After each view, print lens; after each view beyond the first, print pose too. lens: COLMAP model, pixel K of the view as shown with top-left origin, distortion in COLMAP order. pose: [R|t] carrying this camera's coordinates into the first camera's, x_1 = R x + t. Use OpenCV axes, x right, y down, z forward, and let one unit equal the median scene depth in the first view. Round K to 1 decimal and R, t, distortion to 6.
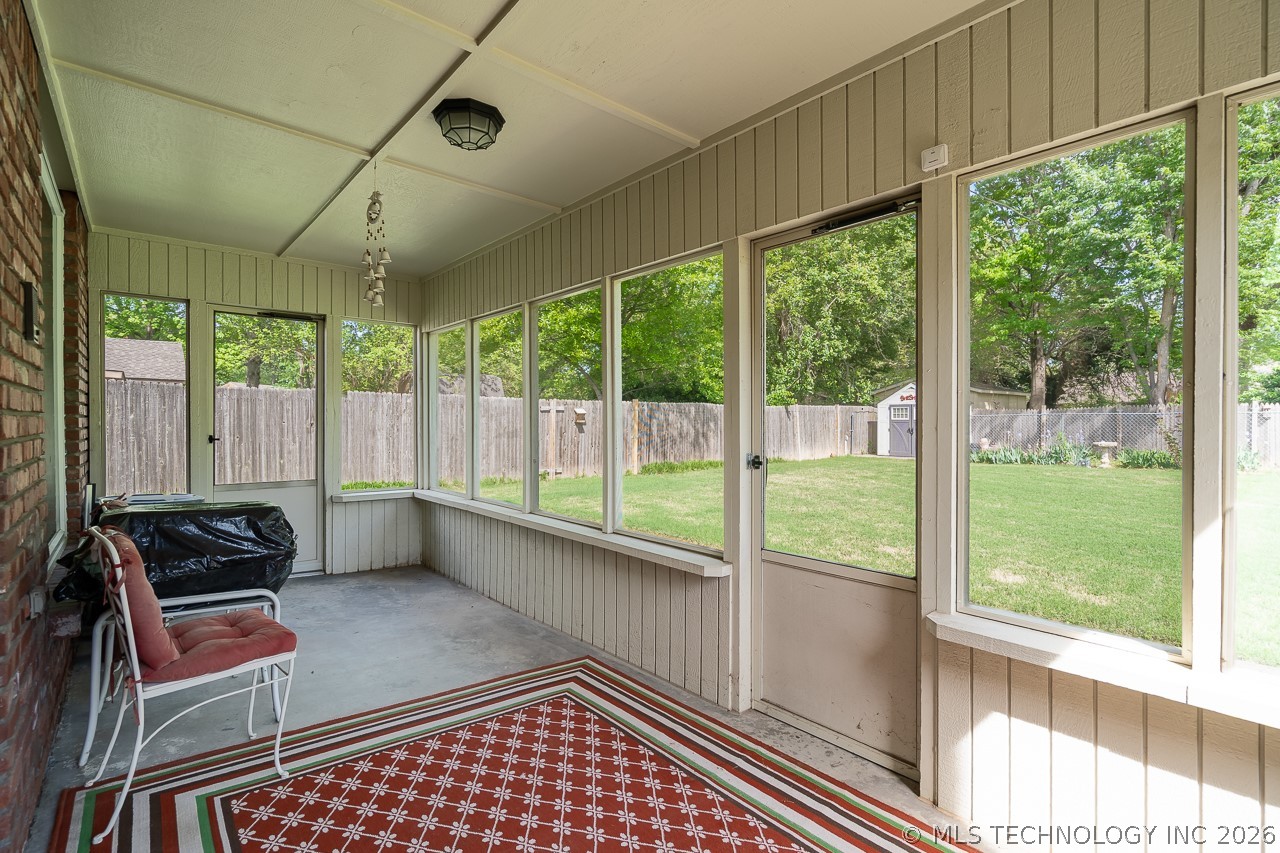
lens RADIAL K [[578.9, 0, 640.0], [0, 578.9, 426.5], [0, 0, 1]] dist [-0.000296, 0.000029]
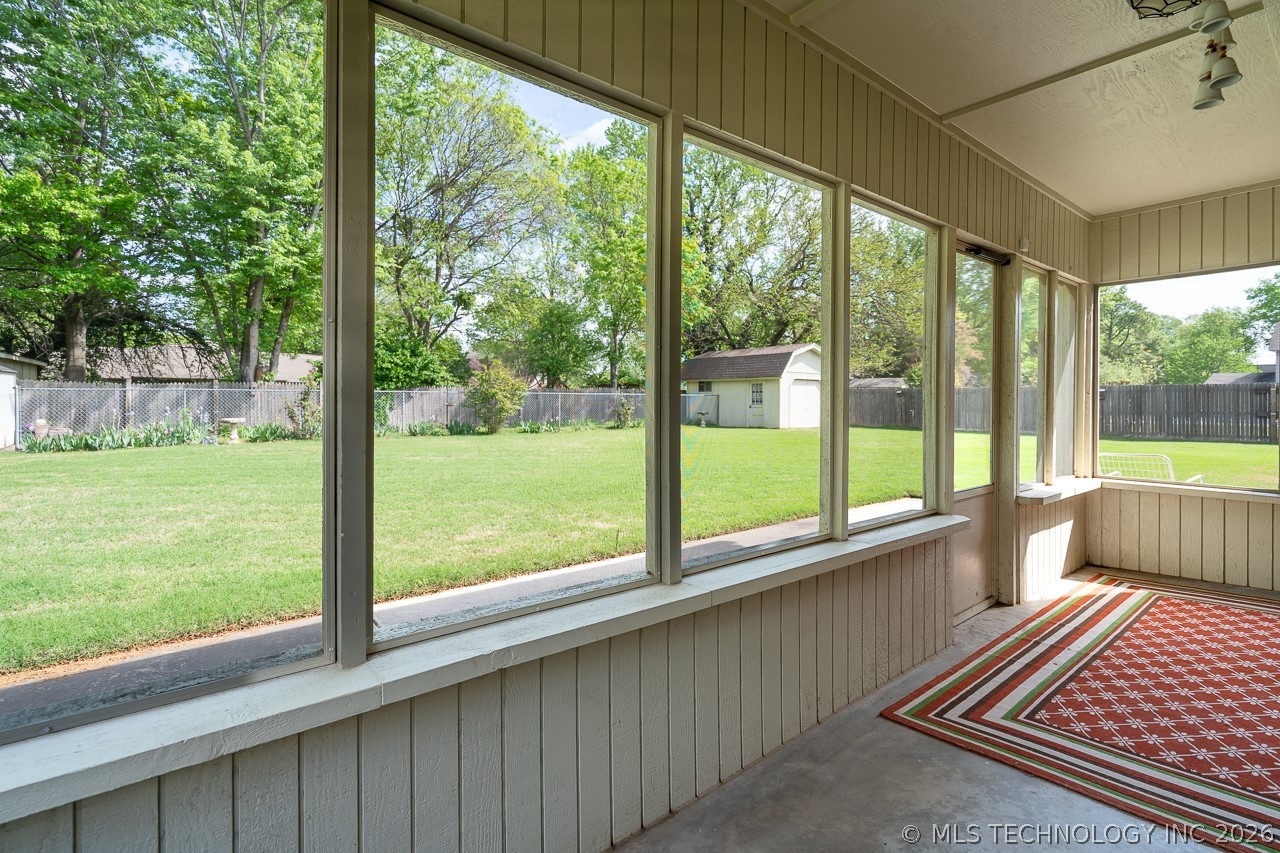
lens RADIAL K [[583.9, 0, 636.5], [0, 583.9, 406.4], [0, 0, 1]] dist [0.001049, -0.000065]
pose [[0.046926, -0.008267, 0.998864, -0.818385], [0.004716, 0.999956, 0.008054, 0.011298], [-0.998887, 0.004333, 0.046963, 1.265146]]
